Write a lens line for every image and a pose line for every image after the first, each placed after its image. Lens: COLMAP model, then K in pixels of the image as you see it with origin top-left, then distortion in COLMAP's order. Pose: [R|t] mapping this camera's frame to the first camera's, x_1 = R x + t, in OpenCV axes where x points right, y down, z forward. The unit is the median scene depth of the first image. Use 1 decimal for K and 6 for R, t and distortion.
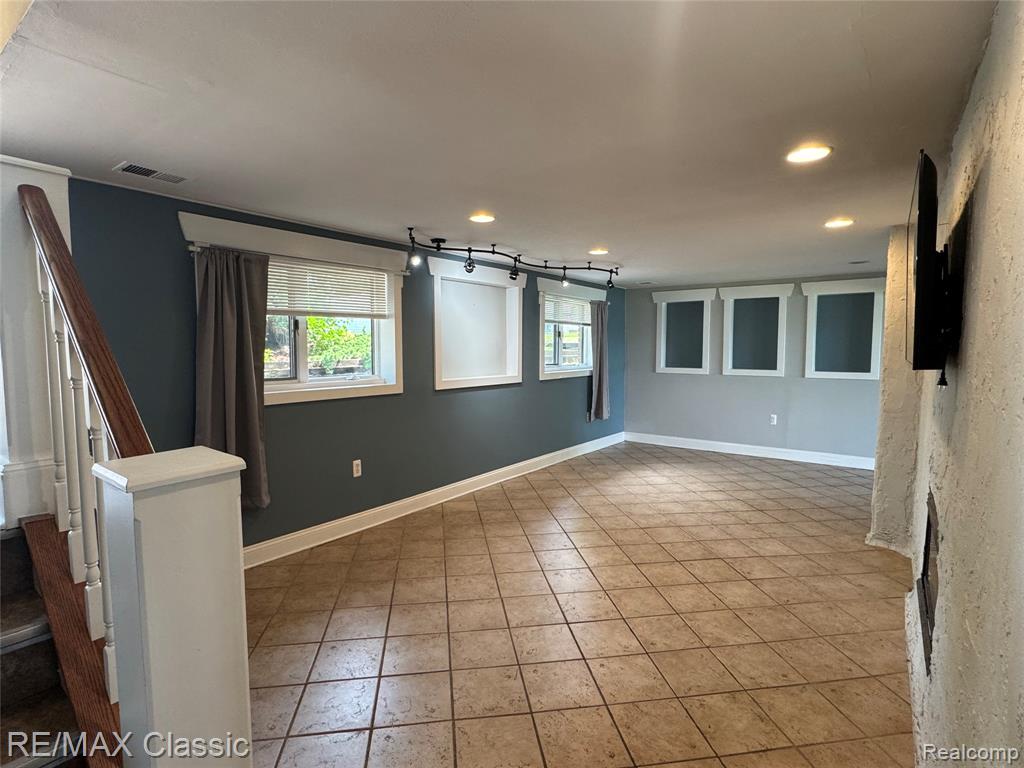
lens RADIAL K [[520.4, 0, 511.8], [0, 520.4, 382.2], [0, 0, 1]] dist [-0.000484, -0.000387]
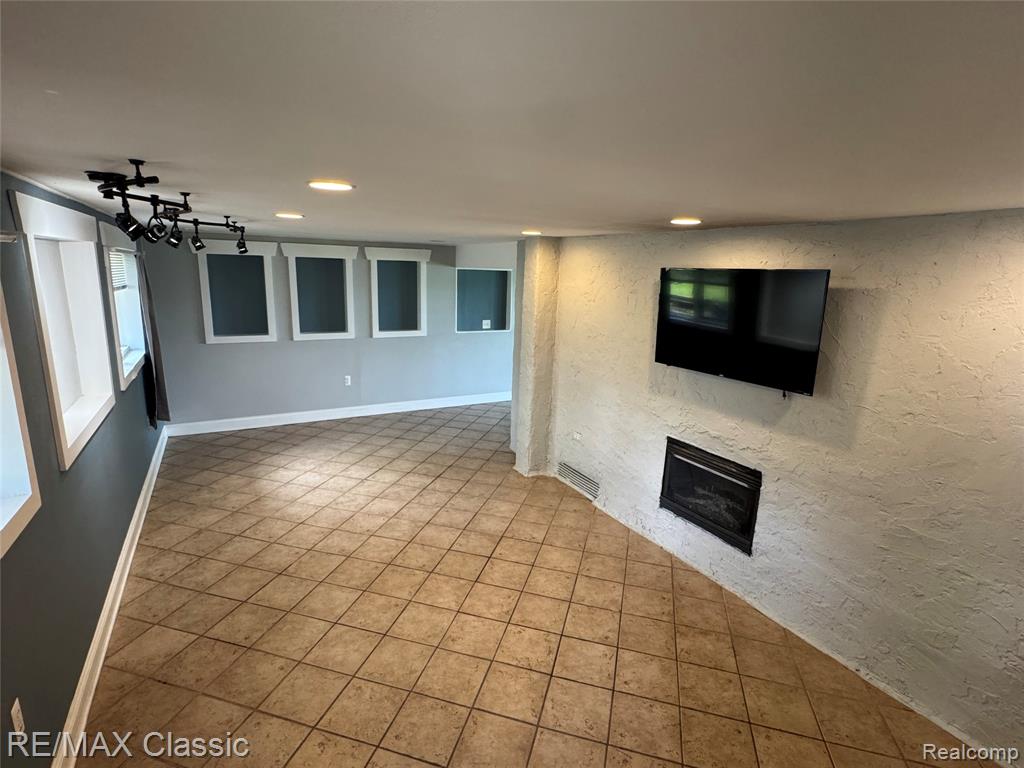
lens RADIAL K [[520.4, 0, 511.0], [0, 520.4, 379.9], [0, 0, 1]] dist [-0.000484, -0.000387]
pose [[0.406384, -0.178558, 0.896085, -0.299108], [0.035534, 0.983066, 0.179775, -0.107485], [-0.913011, -0.041216, 0.405847, 0.306731]]
